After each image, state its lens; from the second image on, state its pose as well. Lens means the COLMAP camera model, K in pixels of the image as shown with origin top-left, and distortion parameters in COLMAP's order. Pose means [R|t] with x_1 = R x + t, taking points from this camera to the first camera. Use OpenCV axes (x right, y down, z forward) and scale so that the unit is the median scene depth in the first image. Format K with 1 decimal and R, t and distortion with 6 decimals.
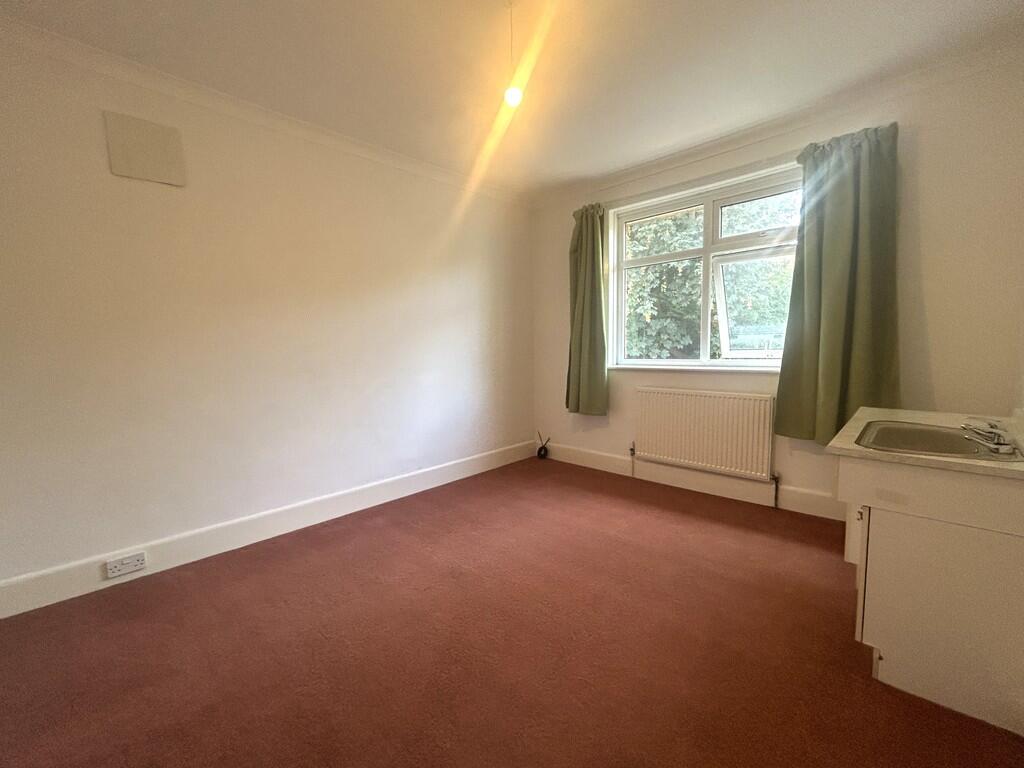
lens RADIAL K [[423.2, 0, 504.7], [0, 423.2, 383.9], [0, 0, 1]] dist [0.000647, -0.000002]
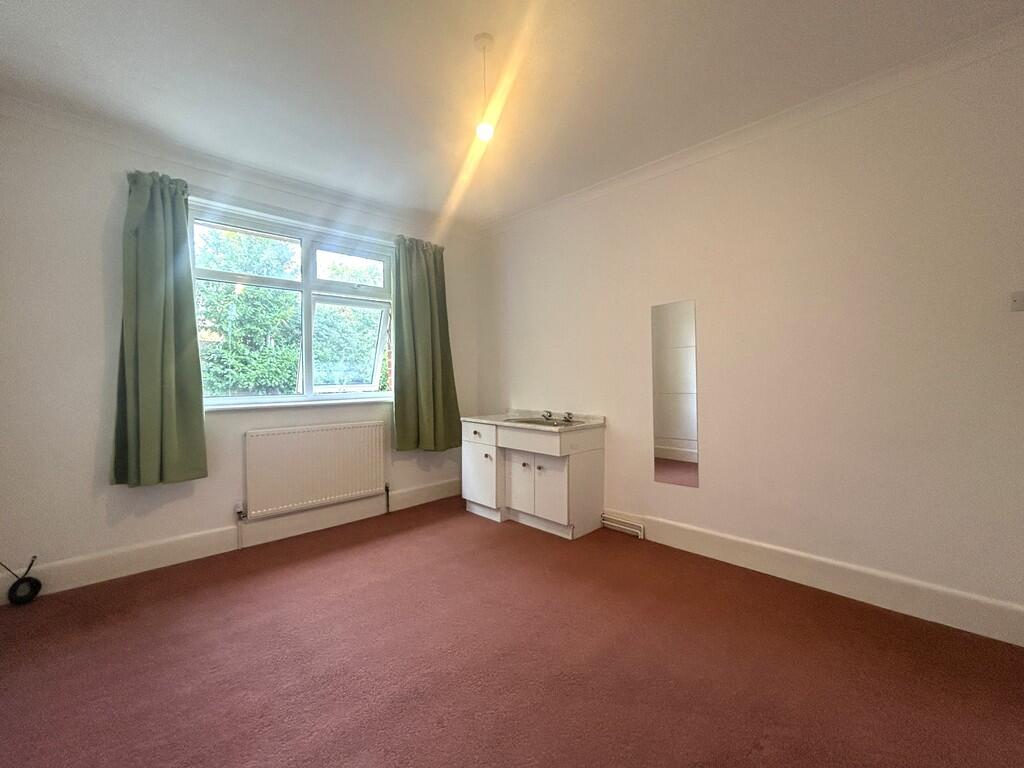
lens RADIAL K [[440.2, 0, 512.0], [0, 440.2, 384.0], [0, 0, 1]] dist [0.001632, 0.000376]
pose [[0.050642, 0.001730, 0.998715, -0.537518], [0.104442, 0.994506, -0.007019, -0.025922], [-0.993241, 0.104663, 0.050183, 0.480432]]
